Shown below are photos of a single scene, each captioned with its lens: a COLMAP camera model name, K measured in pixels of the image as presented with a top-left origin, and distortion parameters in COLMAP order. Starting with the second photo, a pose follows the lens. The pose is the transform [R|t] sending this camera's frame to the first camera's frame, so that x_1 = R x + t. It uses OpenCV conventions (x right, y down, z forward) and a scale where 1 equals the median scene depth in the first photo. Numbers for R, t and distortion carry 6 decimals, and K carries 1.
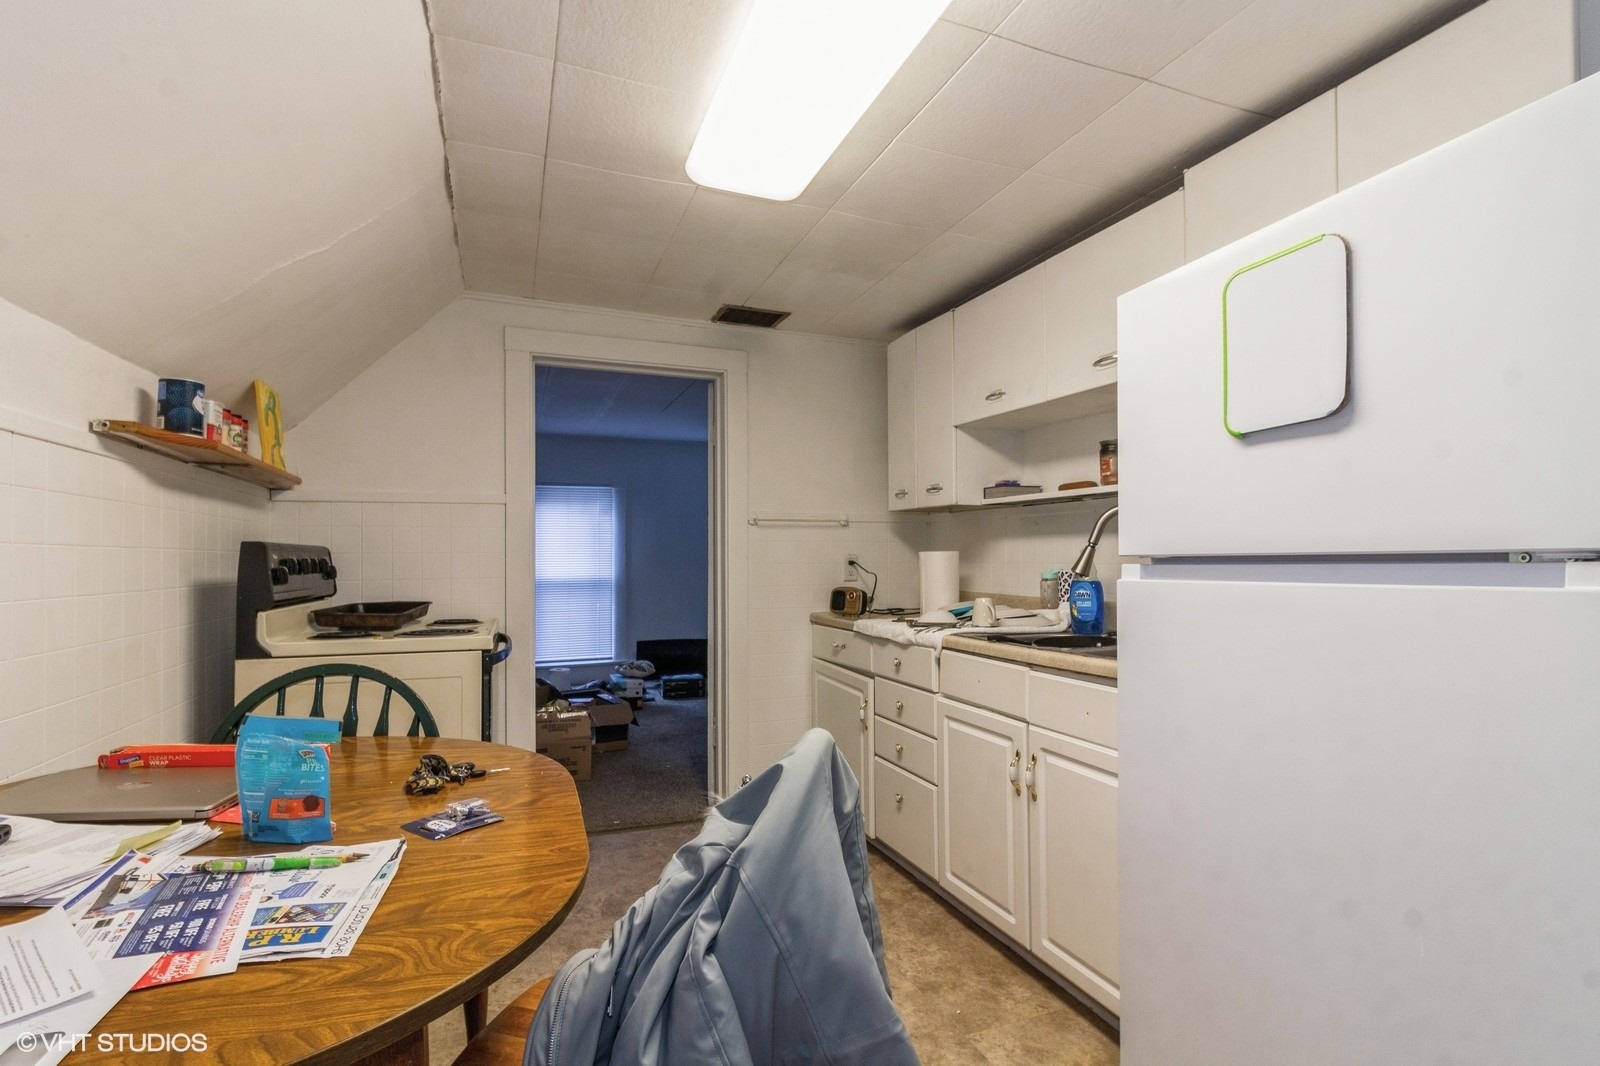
lens RADIAL K [[753.1, 0, 795.1], [0, 753.1, 542.5], [0, 0, 1]] dist [-0.004120, -0.000130]
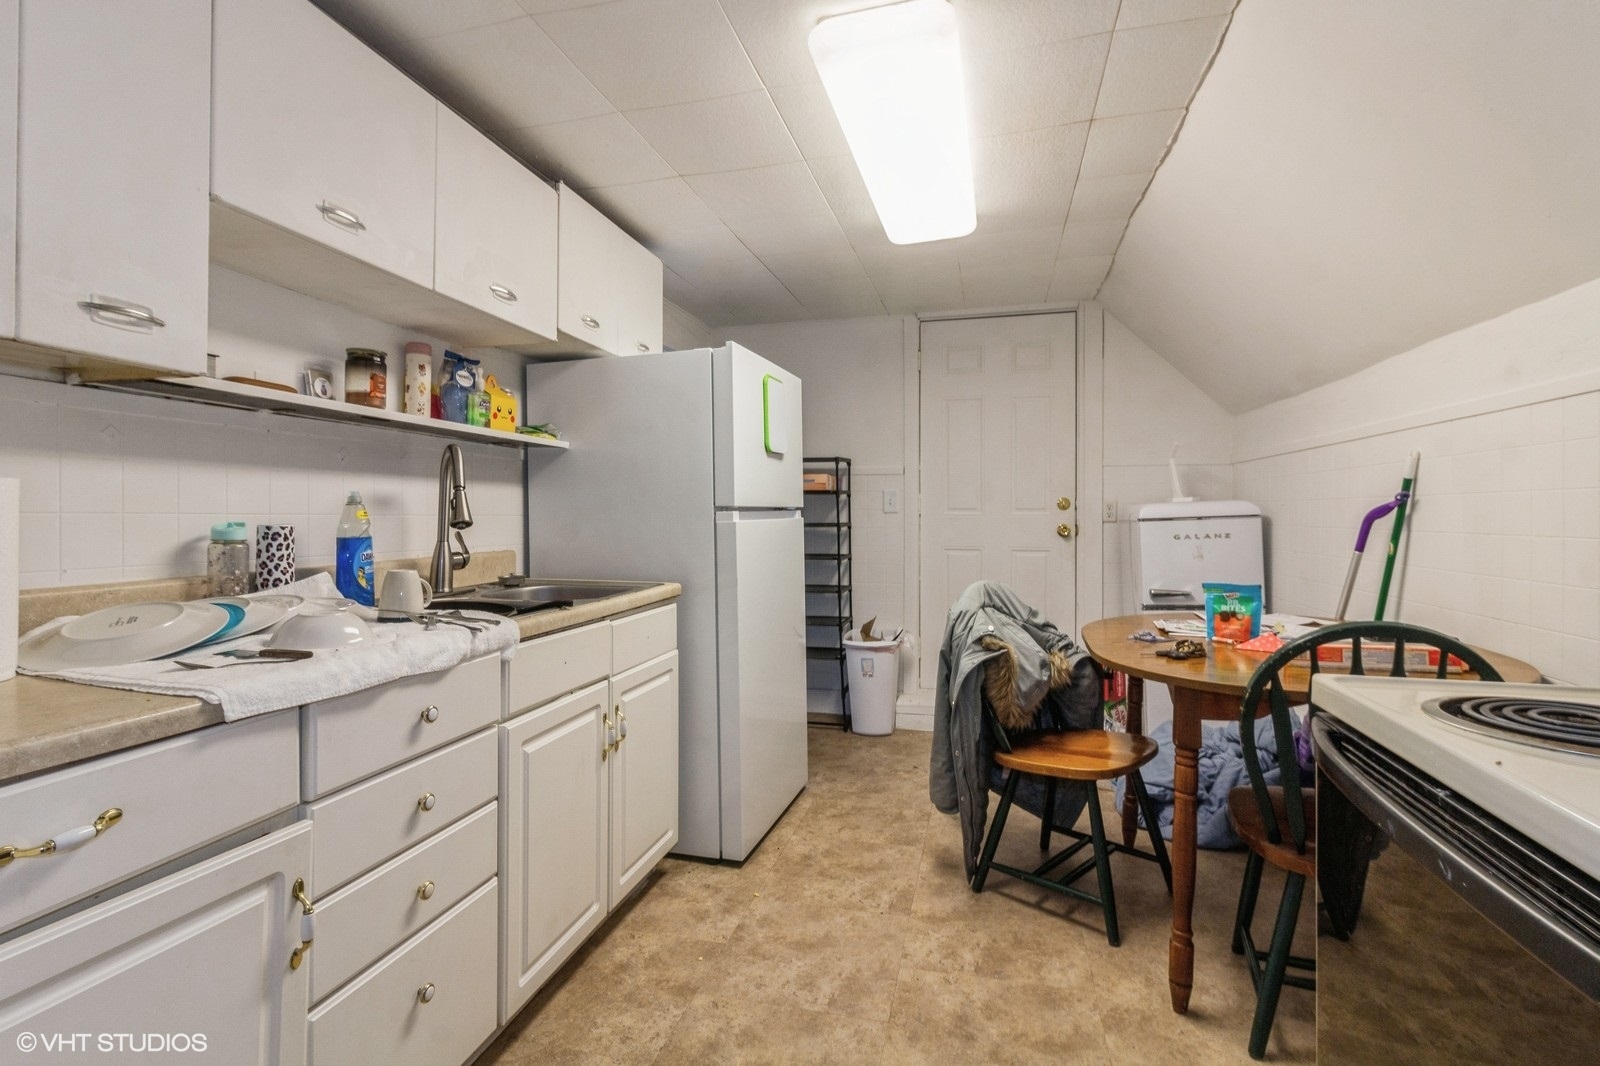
lens RADIAL K [[753.1, 0, 794.5], [0, 753.1, 519.8], [0, 0, 1]] dist [-0.004120, -0.000130]
pose [[-0.810602, 0.005651, 0.585570, -0.432482], [-0.003839, 0.999881, -0.014964, 0.050597], [-0.585585, -0.014378, -0.810484, 1.593990]]
